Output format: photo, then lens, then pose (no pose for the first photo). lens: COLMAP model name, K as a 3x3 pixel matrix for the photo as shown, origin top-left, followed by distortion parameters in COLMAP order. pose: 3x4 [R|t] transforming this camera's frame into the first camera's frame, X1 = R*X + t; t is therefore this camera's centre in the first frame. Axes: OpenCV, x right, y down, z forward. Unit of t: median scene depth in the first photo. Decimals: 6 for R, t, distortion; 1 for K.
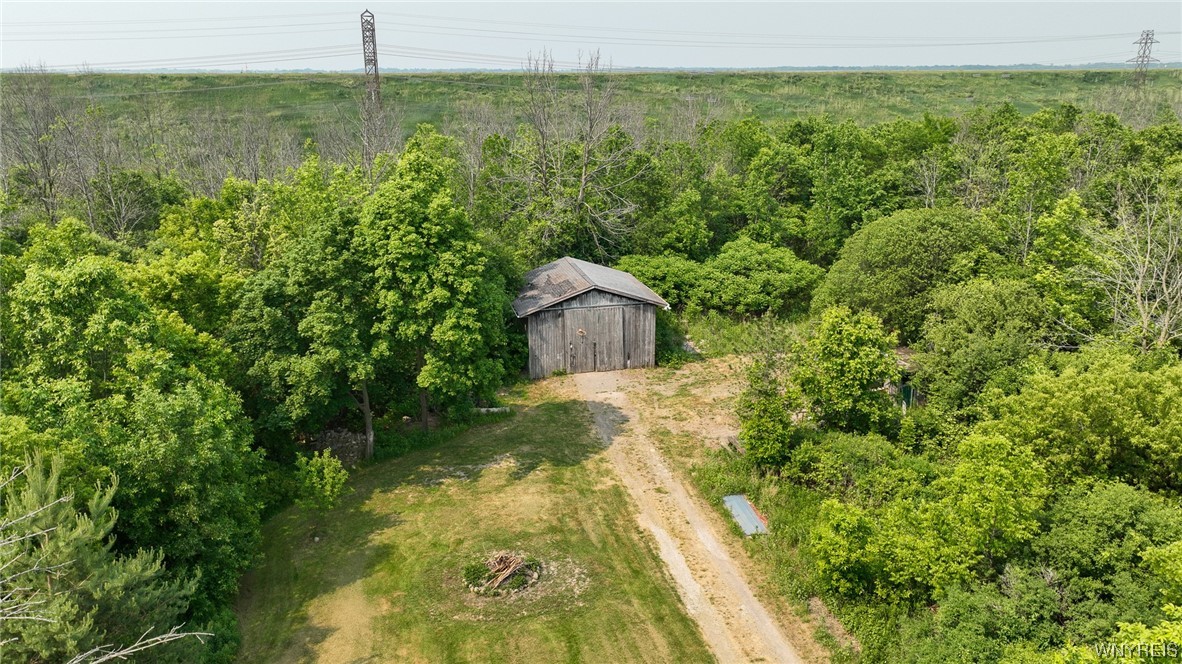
lens RADIAL K [[844.6, 0, 591.0], [0, 844.6, 332.0], [0, 0, 1]] dist [0.005895, 0.002168]
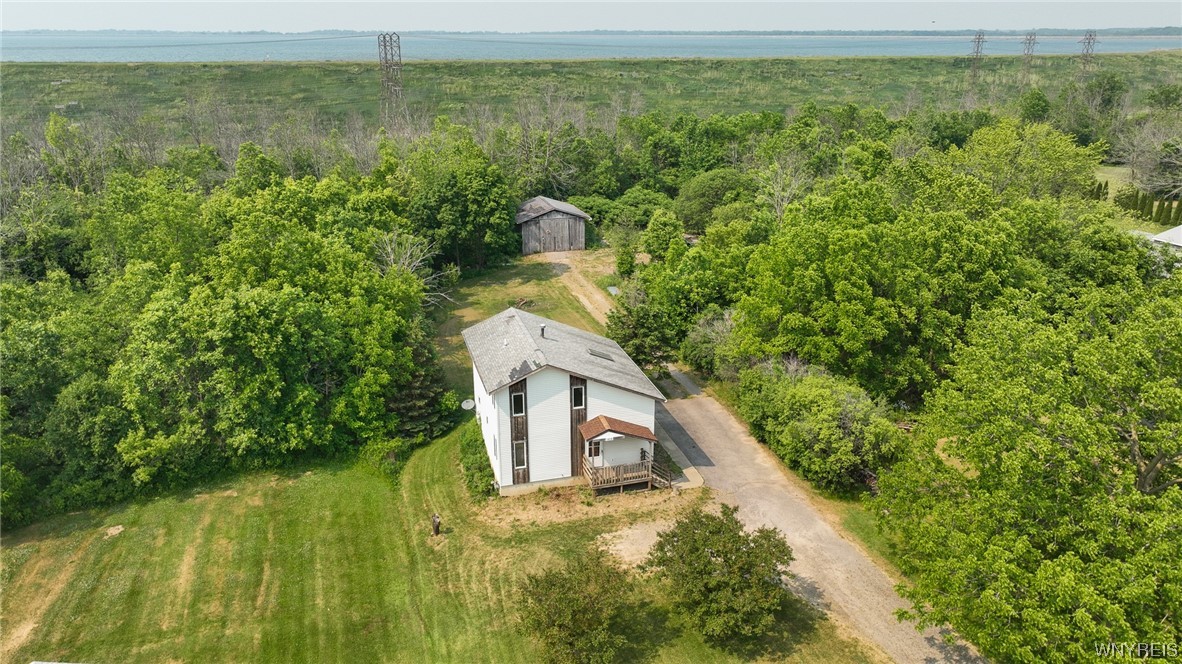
lens RADIAL K [[862.7, 0, 590.2], [0, 862.7, 314.5], [0, 0, 1]] dist [-0.000955, 0.002951]
pose [[0.999019, -0.010684, 0.042976, -0.001464], [0.009855, 0.999762, 0.019446, 0.137641], [-0.043174, -0.019003, 0.998887, -0.930147]]
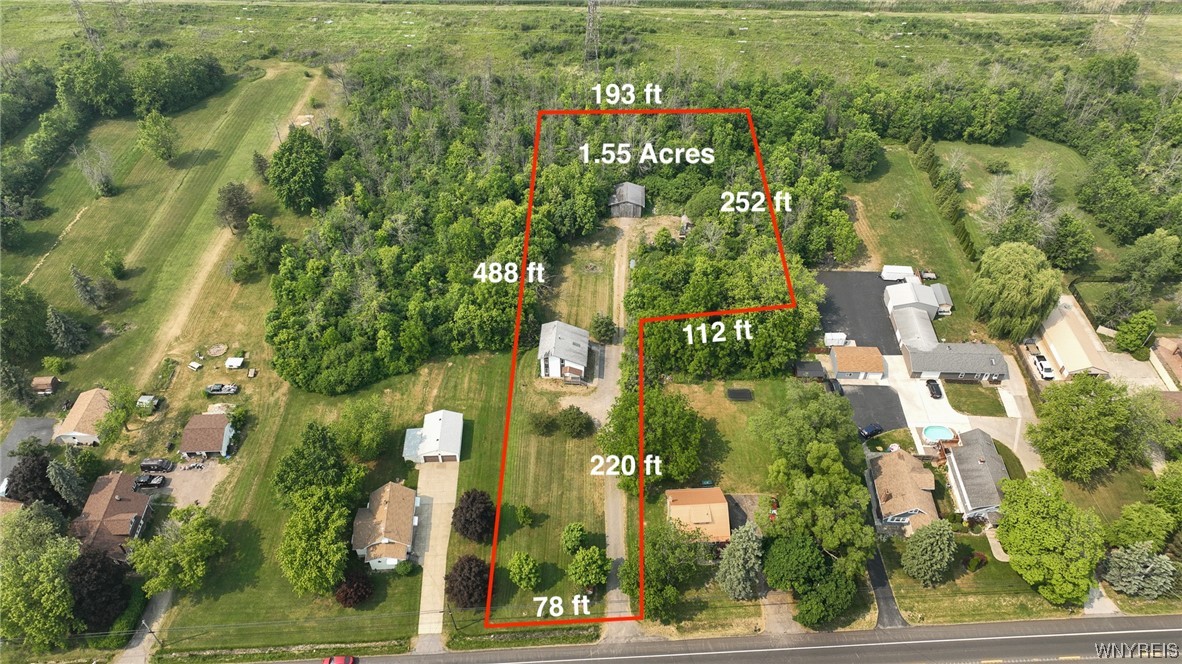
lens RADIAL K [[844.6, 0, 591.0], [0, 844.6, 332.0], [0, 0, 1]] dist [0.005895, 0.002168]
pose [[0.963283, 0.210885, -0.166172, 0.589513], [-0.108537, 0.871956, 0.477401, -1.294033], [0.245571, -0.441837, 0.862830, -2.633124]]
